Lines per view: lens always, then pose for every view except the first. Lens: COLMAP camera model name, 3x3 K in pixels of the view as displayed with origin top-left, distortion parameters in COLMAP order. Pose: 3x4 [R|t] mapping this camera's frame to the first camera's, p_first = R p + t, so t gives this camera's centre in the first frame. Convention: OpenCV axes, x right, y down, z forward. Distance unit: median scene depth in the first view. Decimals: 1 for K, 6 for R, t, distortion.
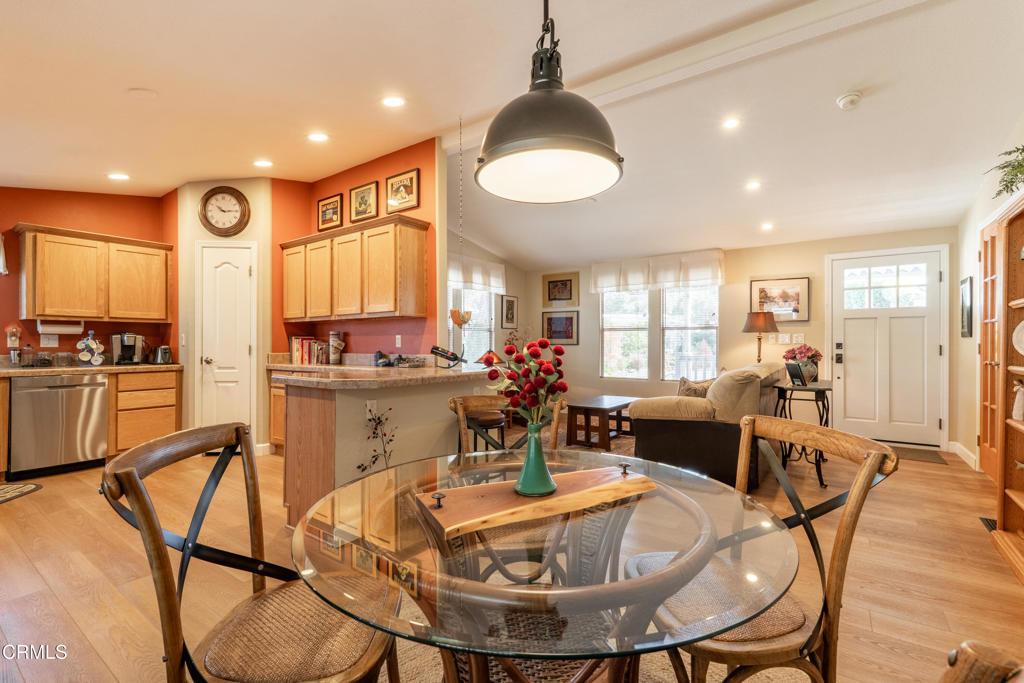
lens RADIAL K [[475.2, 0, 507.1], [0, 475.2, 341.9], [0, 0, 1]] dist [-0.000187, 0.000155]
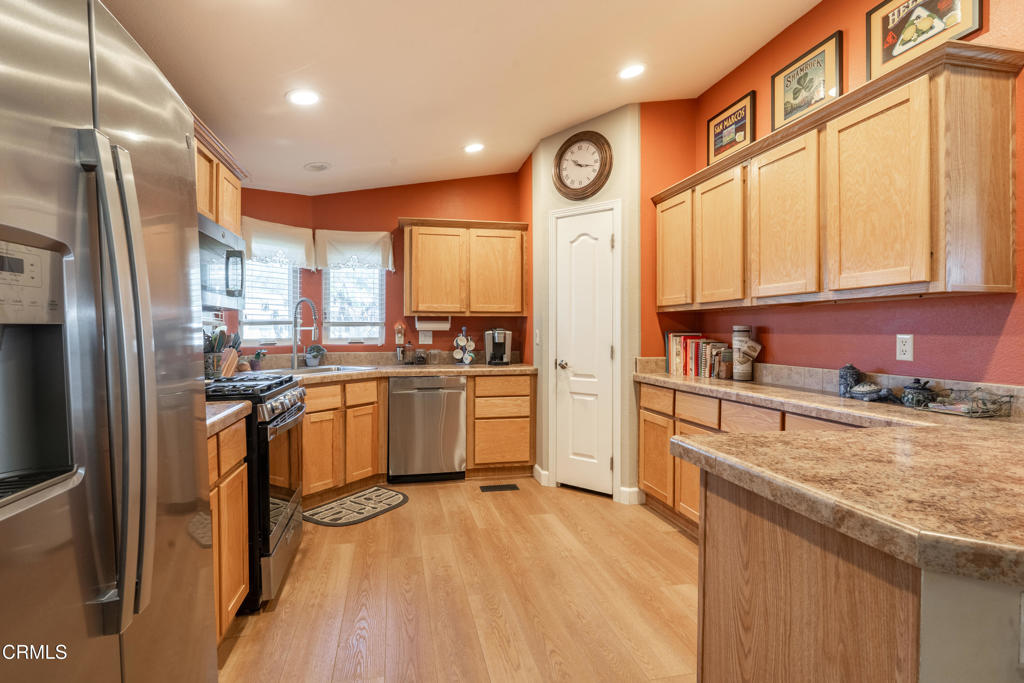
lens RADIAL K [[475.2, 0, 507.1], [0, 475.2, 341.9], [0, 0, 1]] dist [-0.000187, 0.000155]
pose [[0.768281, 0.014304, -0.639953, -0.205339], [0.005076, 0.999583, 0.028437, -0.019810], [0.640093, -0.025096, 0.767887, 0.350136]]
